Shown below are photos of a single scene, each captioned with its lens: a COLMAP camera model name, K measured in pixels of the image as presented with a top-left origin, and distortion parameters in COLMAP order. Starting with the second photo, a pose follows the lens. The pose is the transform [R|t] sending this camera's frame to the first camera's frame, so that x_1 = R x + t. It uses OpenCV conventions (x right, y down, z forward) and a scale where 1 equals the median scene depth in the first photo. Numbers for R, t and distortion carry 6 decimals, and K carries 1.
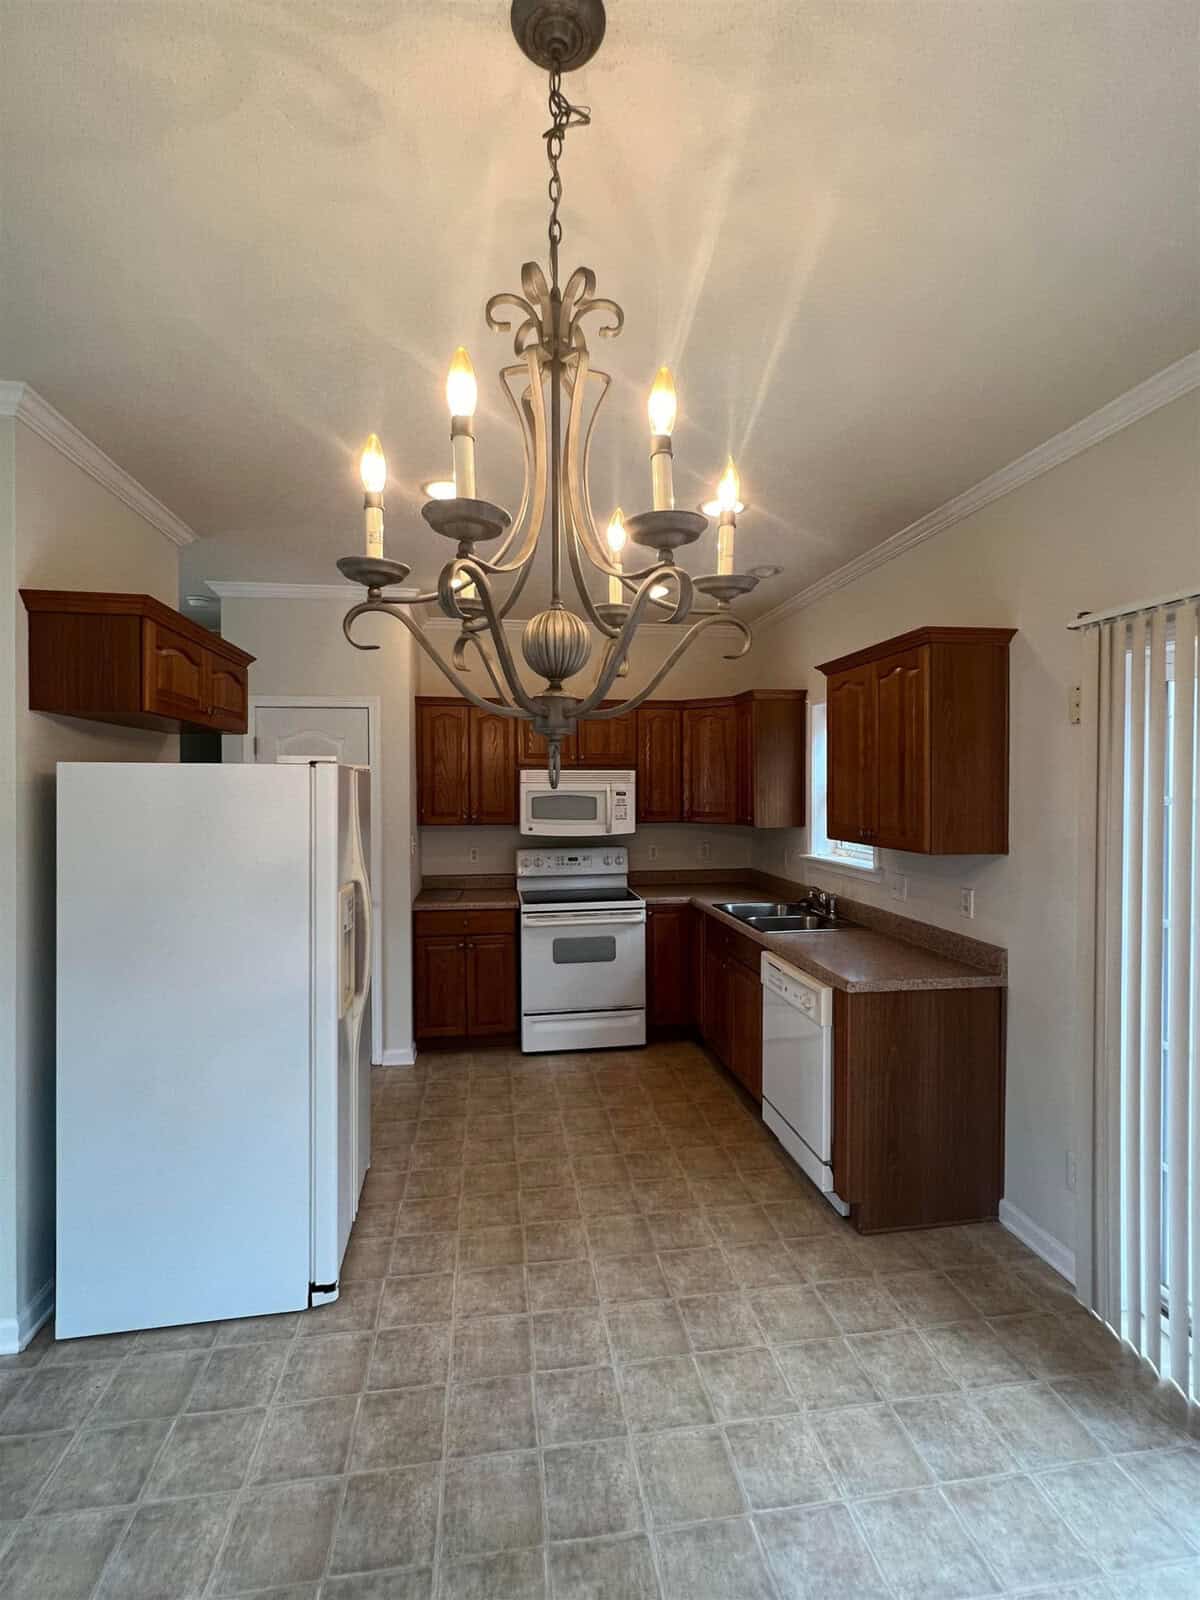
lens RADIAL K [[727.1, 0, 599.9], [0, 727.1, 790.9], [0, 0, 1]] dist [-0.002081, 0.000385]
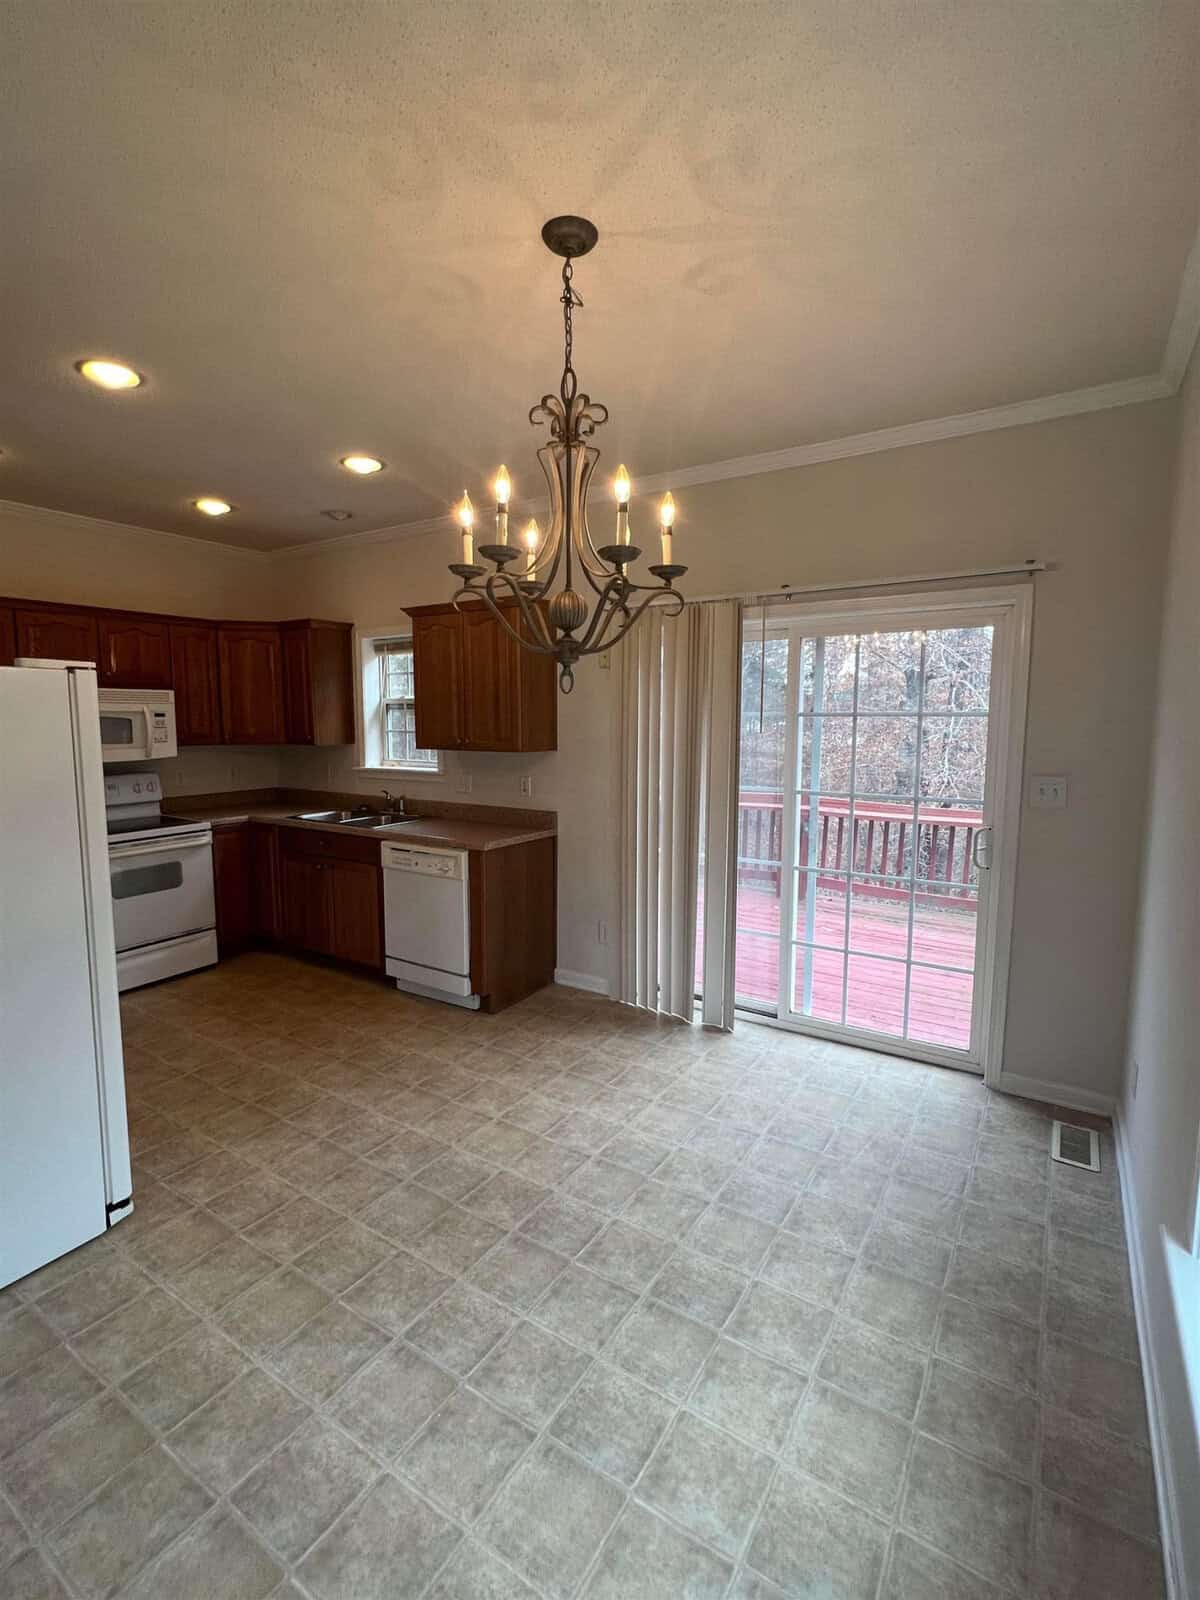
lens RADIAL K [[727.1, 0, 599.9], [0, 727.1, 790.9], [0, 0, 1]] dist [-0.002081, 0.000385]
pose [[0.661786, -0.075614, 0.745870, -0.524073], [0.004300, 0.995267, 0.097081, 0.021696], [-0.749681, -0.061039, 0.658979, -0.092717]]
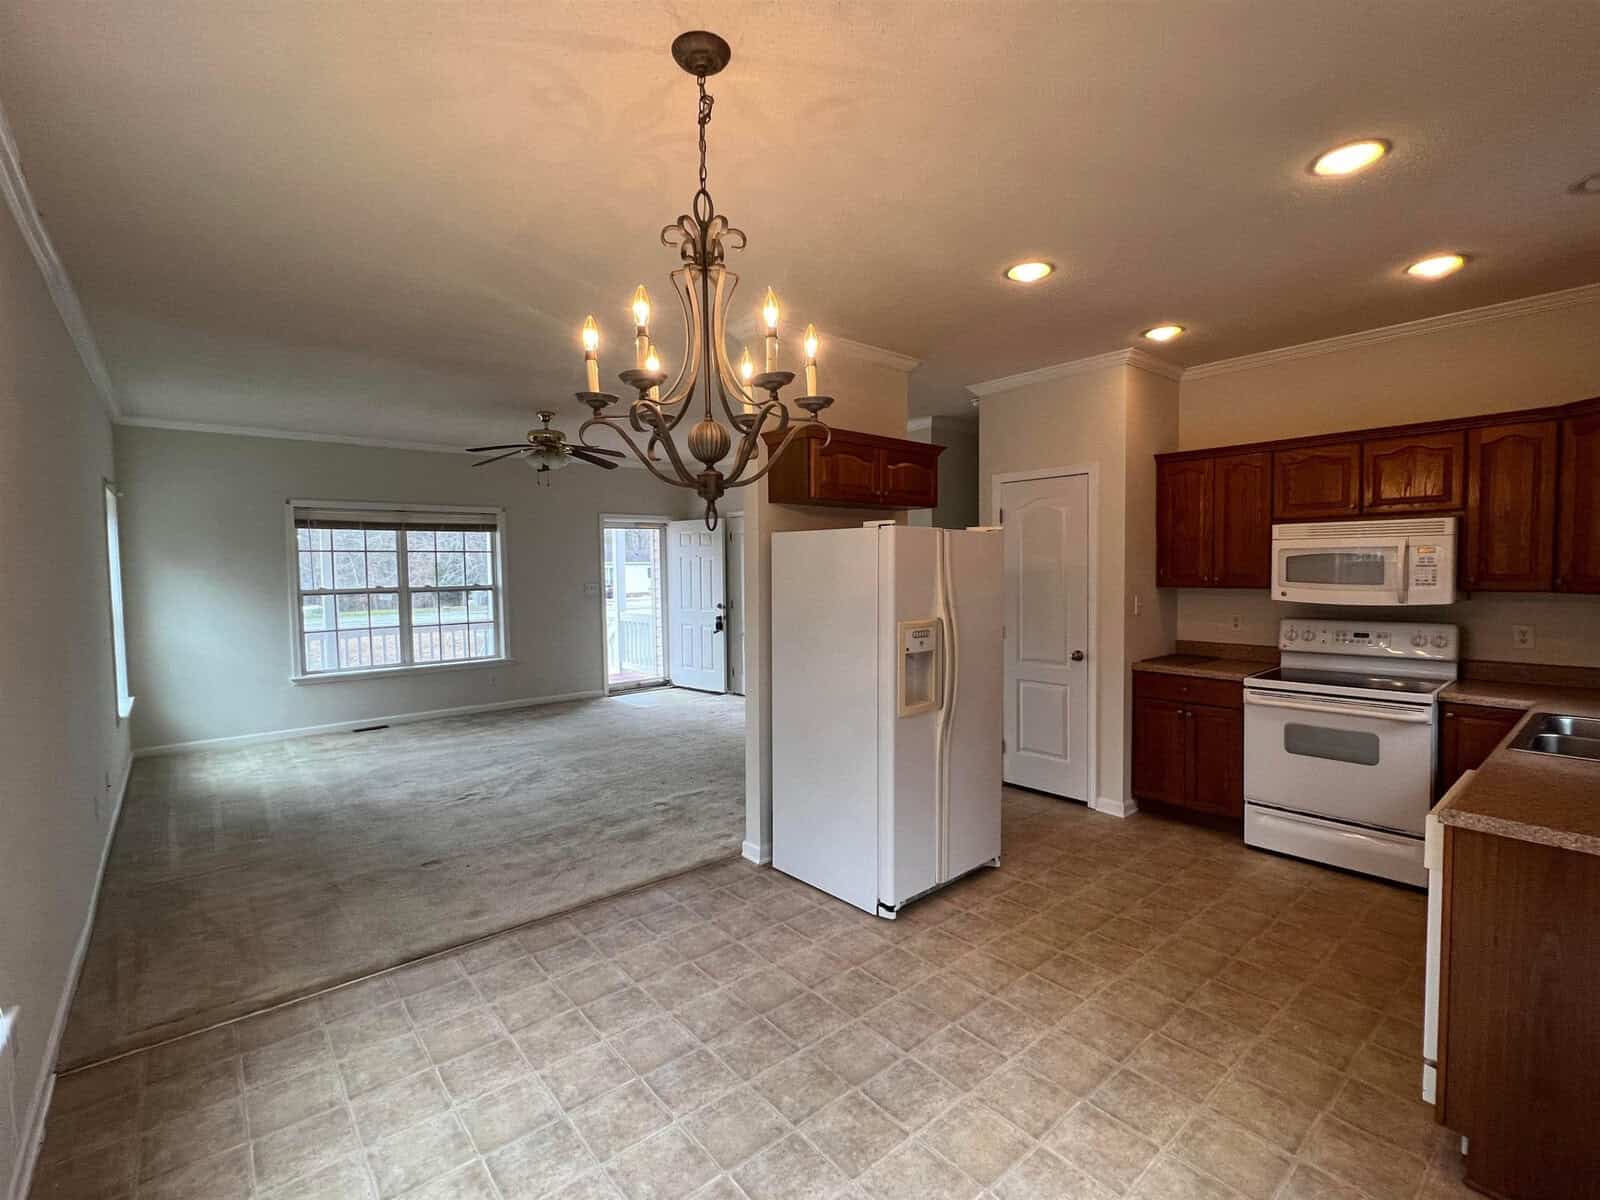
lens RADIAL K [[727.1, 0, 791.6], [0, 727.1, 596.4], [0, 0, 1]] dist [-0.002081, 0.000385]
pose [[0.520686, 0.034195, -0.853063, 0.559169], [0.004778, 0.999065, 0.042964, 0.027333], [0.853735, -0.026447, 0.520036, 0.115703]]
